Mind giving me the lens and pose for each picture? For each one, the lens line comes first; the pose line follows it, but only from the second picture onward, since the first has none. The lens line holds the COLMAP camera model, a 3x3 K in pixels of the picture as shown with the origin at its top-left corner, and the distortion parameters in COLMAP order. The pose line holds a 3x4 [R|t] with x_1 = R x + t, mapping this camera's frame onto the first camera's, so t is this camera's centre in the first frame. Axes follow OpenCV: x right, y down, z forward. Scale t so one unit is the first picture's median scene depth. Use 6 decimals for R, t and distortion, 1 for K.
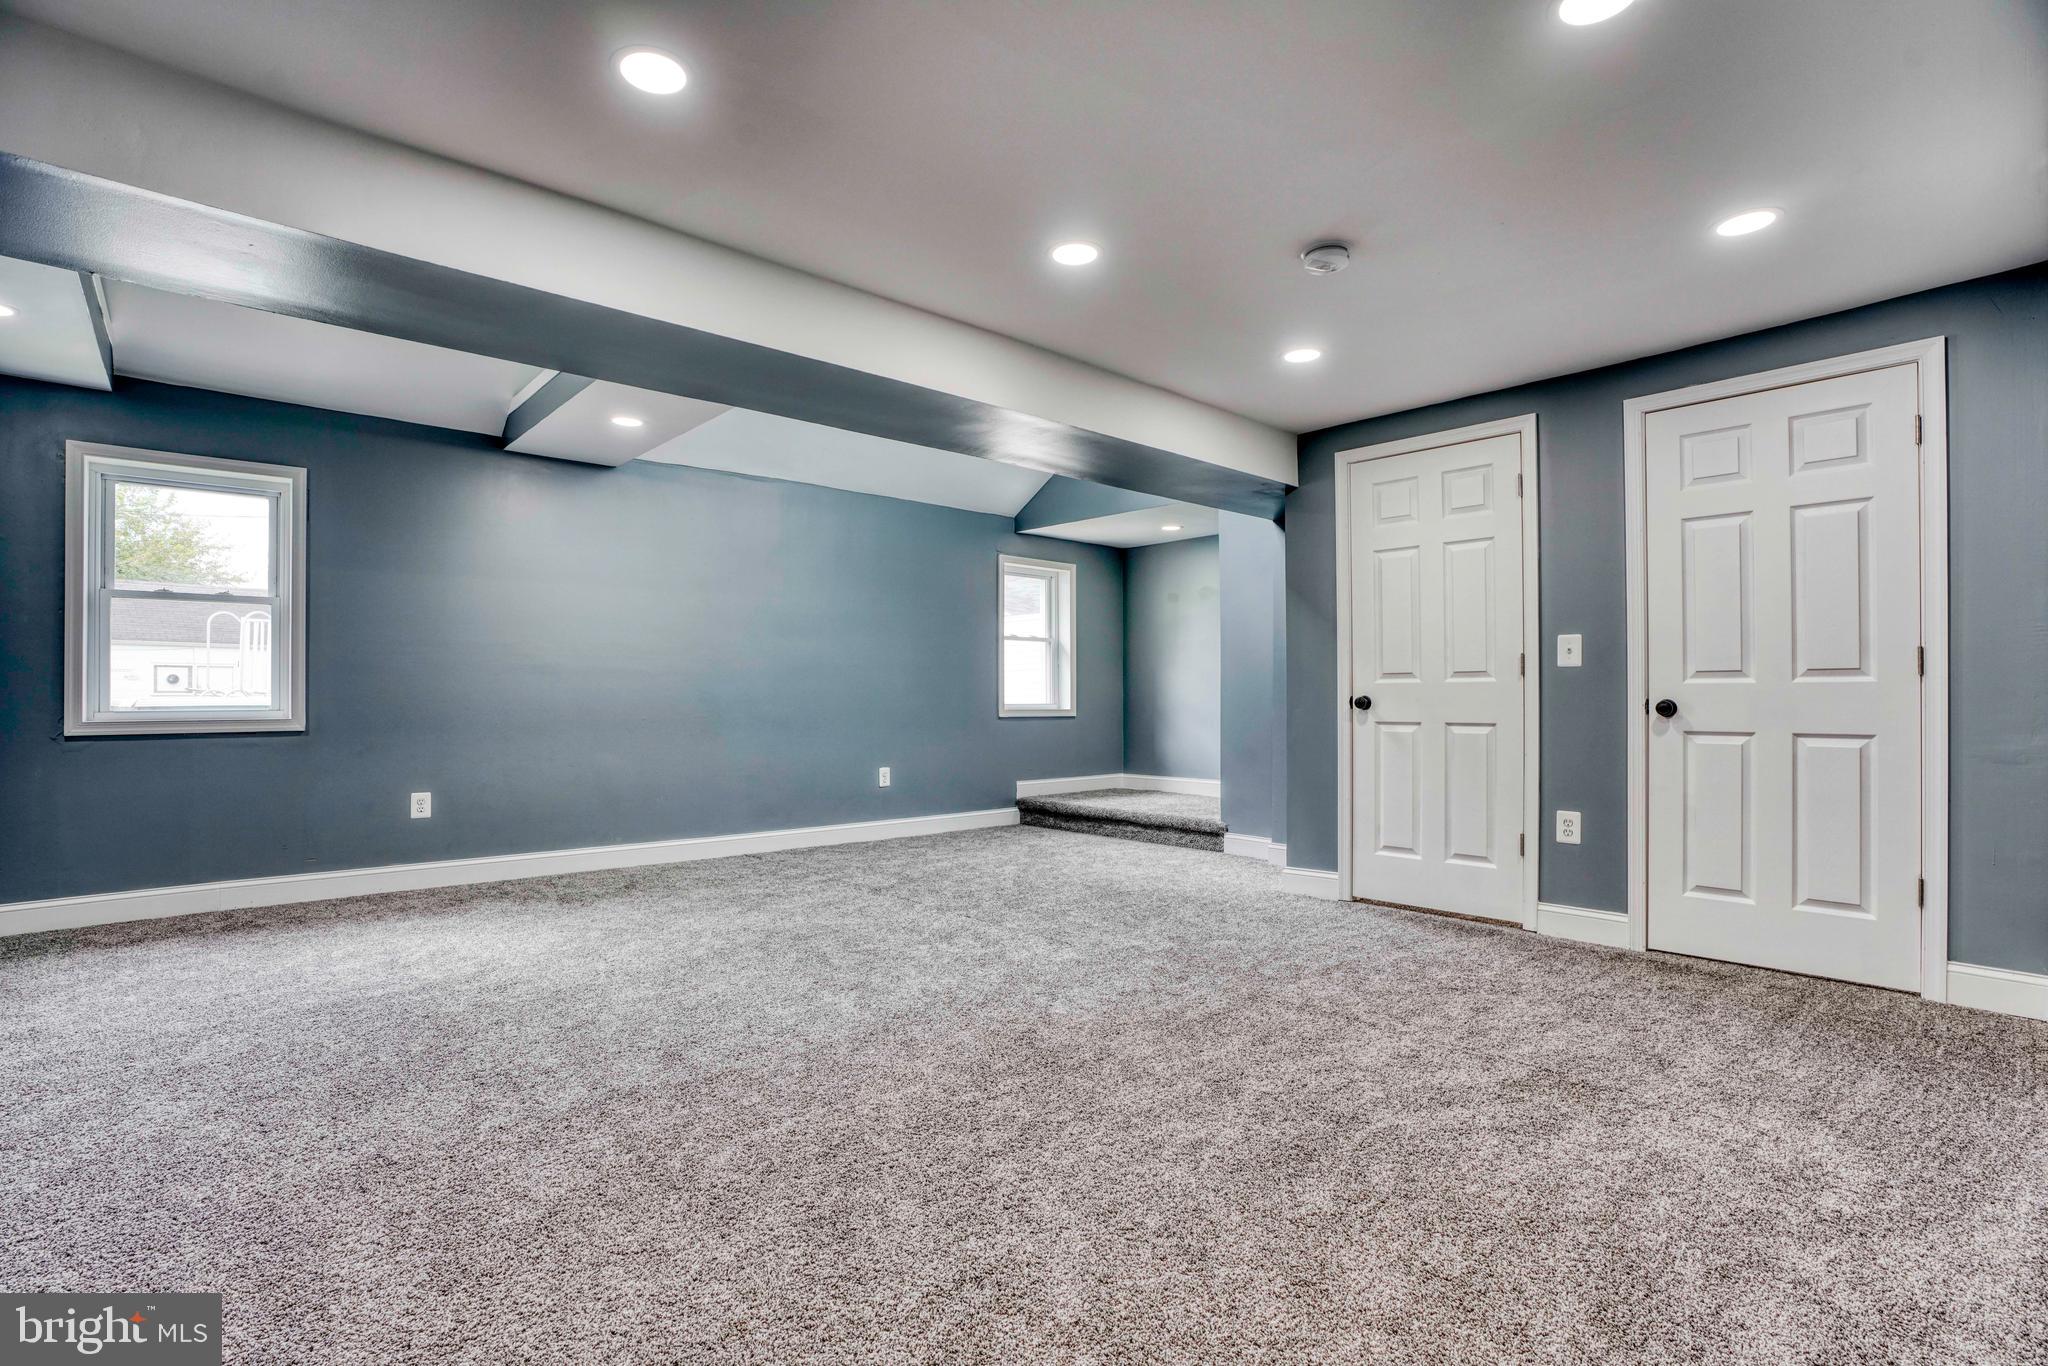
lens RADIAL K [[949.6, 0, 1001.4], [0, 949.6, 691.6], [0, 0, 1]] dist [-0.072659, 0.030552]
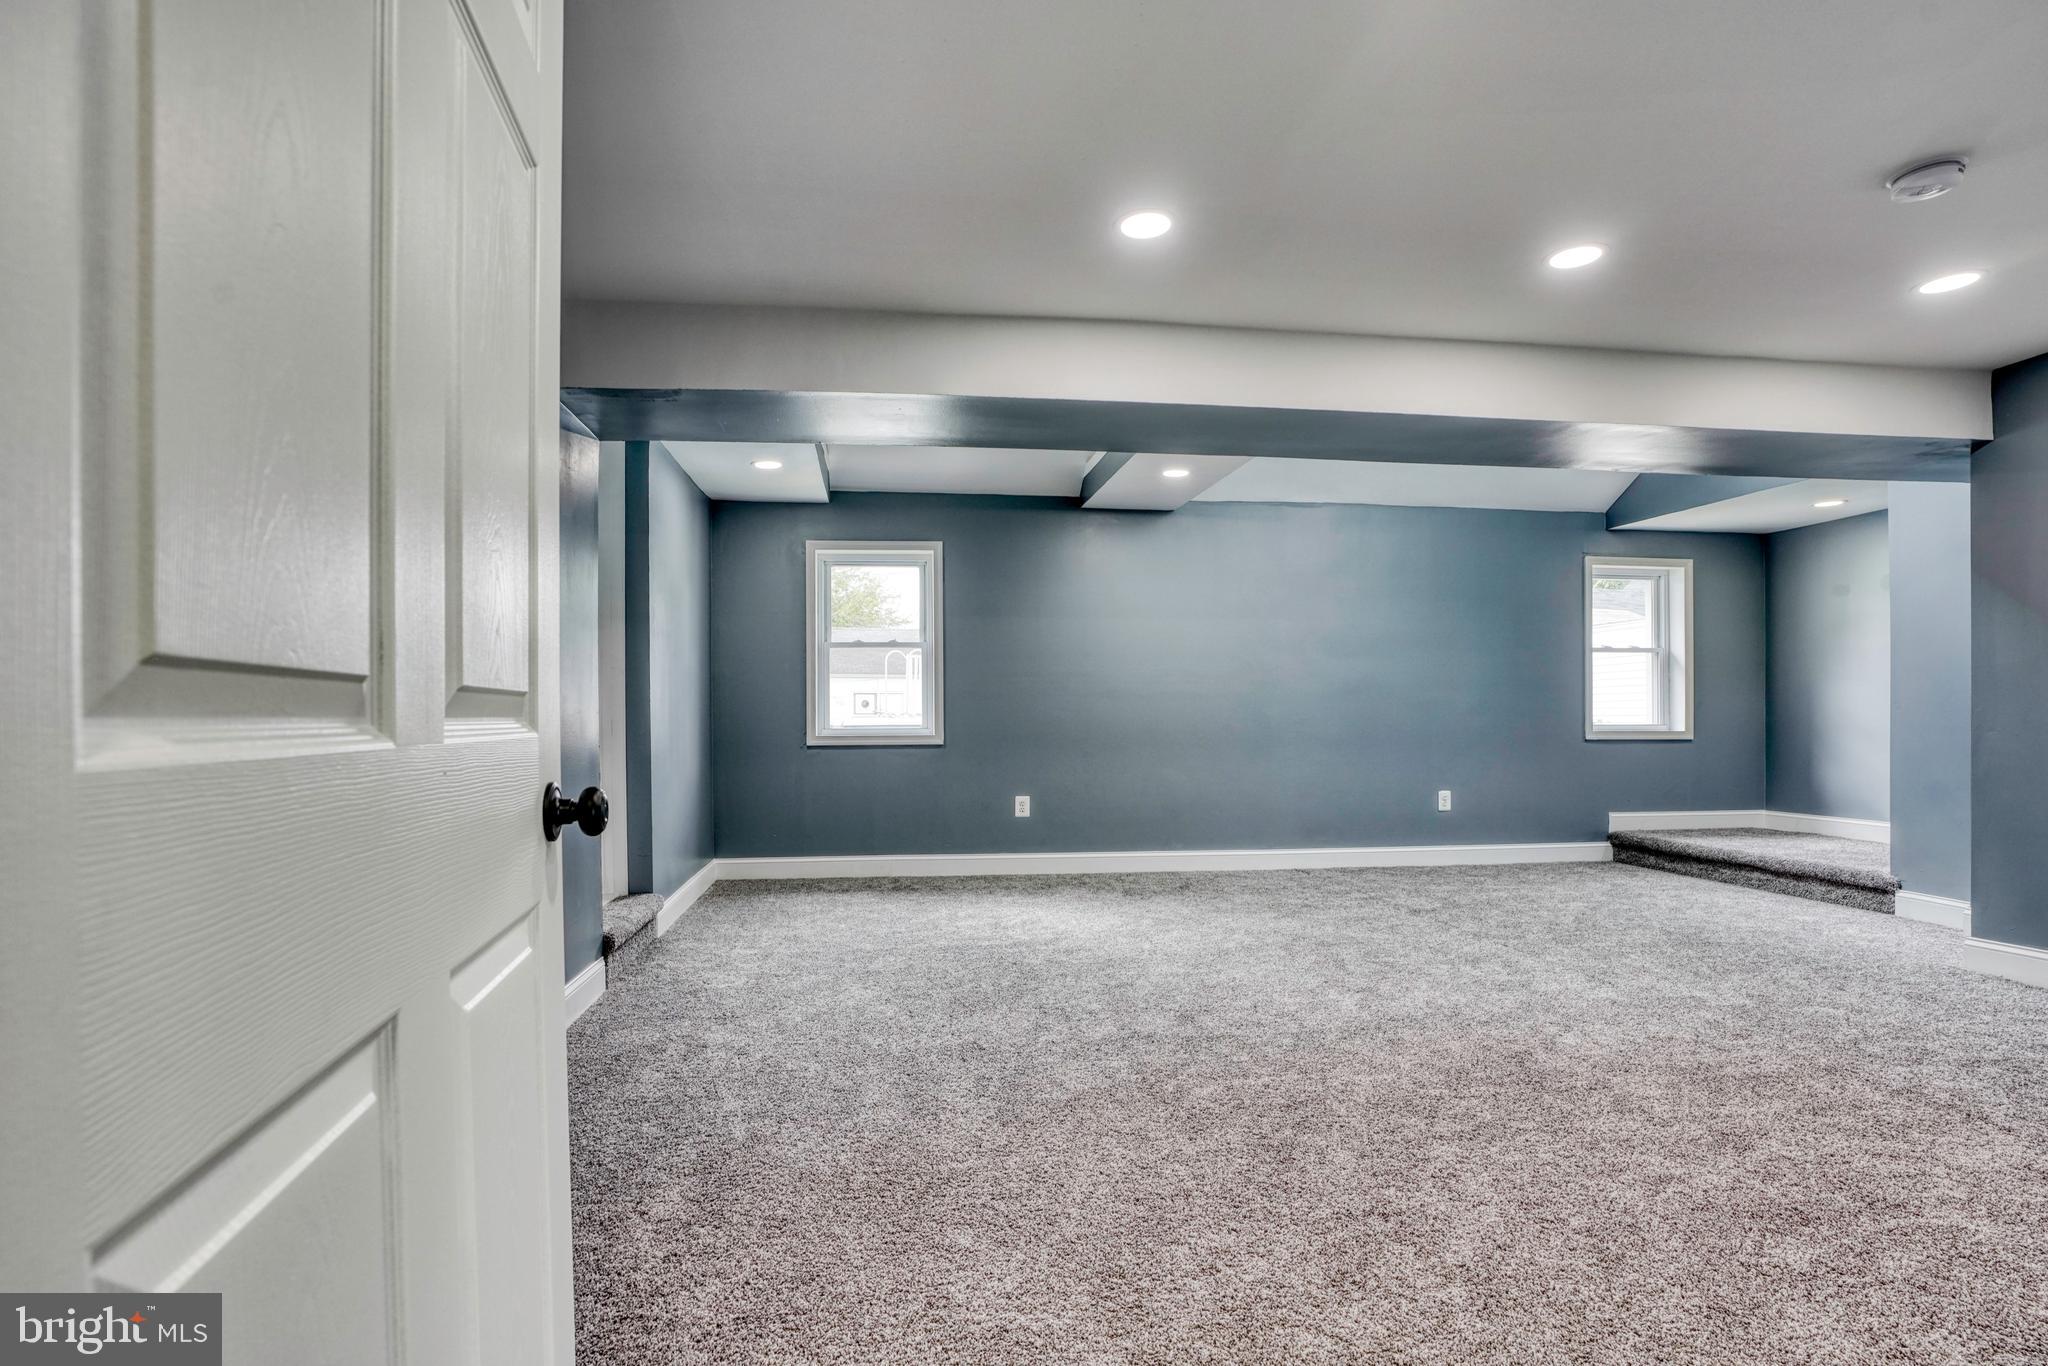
lens RADIAL K [[970.9, 0, 975.6], [0, 970.9, 728.9], [0, 0, 1]] dist [-0.064157, 0.032150]
pose [[0.811475, 0.004278, -0.584372, 0.107190], [0.006440, 0.999847, 0.016264, -0.002208], [0.584352, -0.016961, 0.811323, -0.113856]]
